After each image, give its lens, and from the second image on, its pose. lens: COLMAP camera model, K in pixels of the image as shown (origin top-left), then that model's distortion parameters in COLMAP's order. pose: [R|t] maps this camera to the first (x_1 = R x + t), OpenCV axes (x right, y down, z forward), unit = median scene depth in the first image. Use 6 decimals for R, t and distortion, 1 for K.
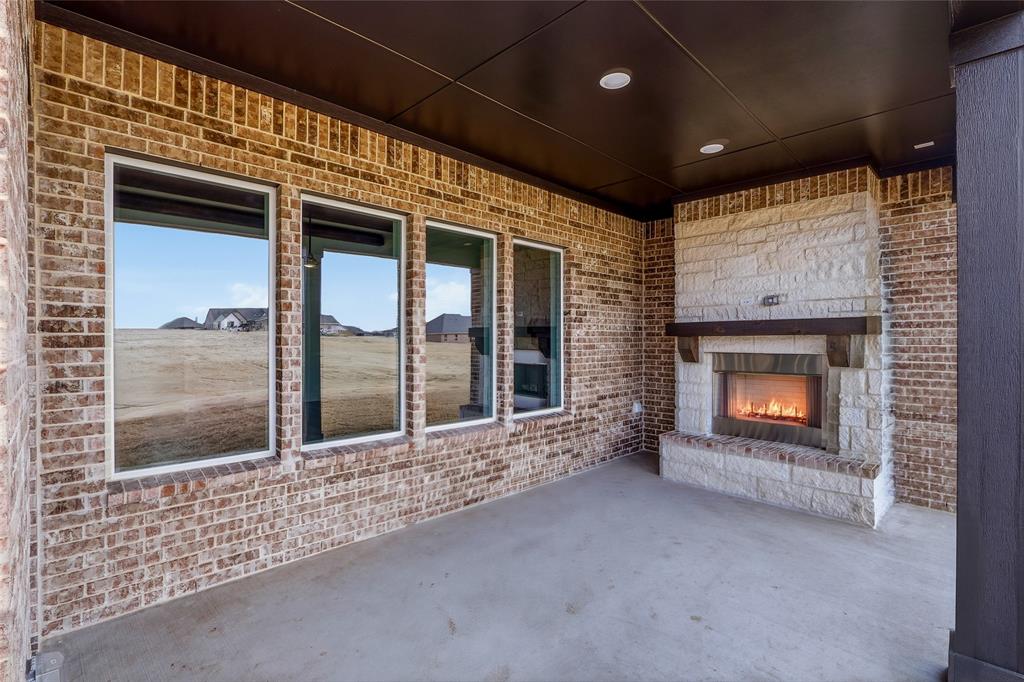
lens RADIAL K [[480.9, 0, 511.4], [0, 480.9, 338.2], [0, 0, 1]] dist [-0.013674, 0.000912]
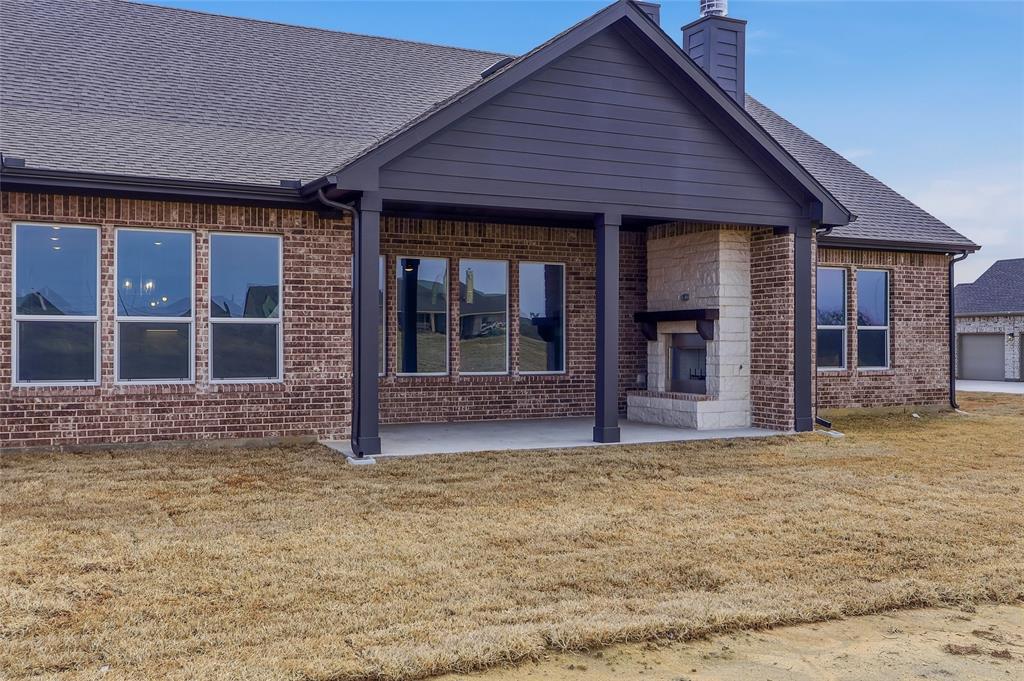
lens RADIAL K [[988.6, 0, 512.2], [0, 988.6, 337.0], [0, 0, 1]] dist [0.002021, 0.003818]
pose [[0.944144, -0.000957, -0.329531, 1.050422], [-0.000247, 0.999993, -0.003611, 0.056495], [0.329532, 0.003490, 0.944138, -2.095710]]
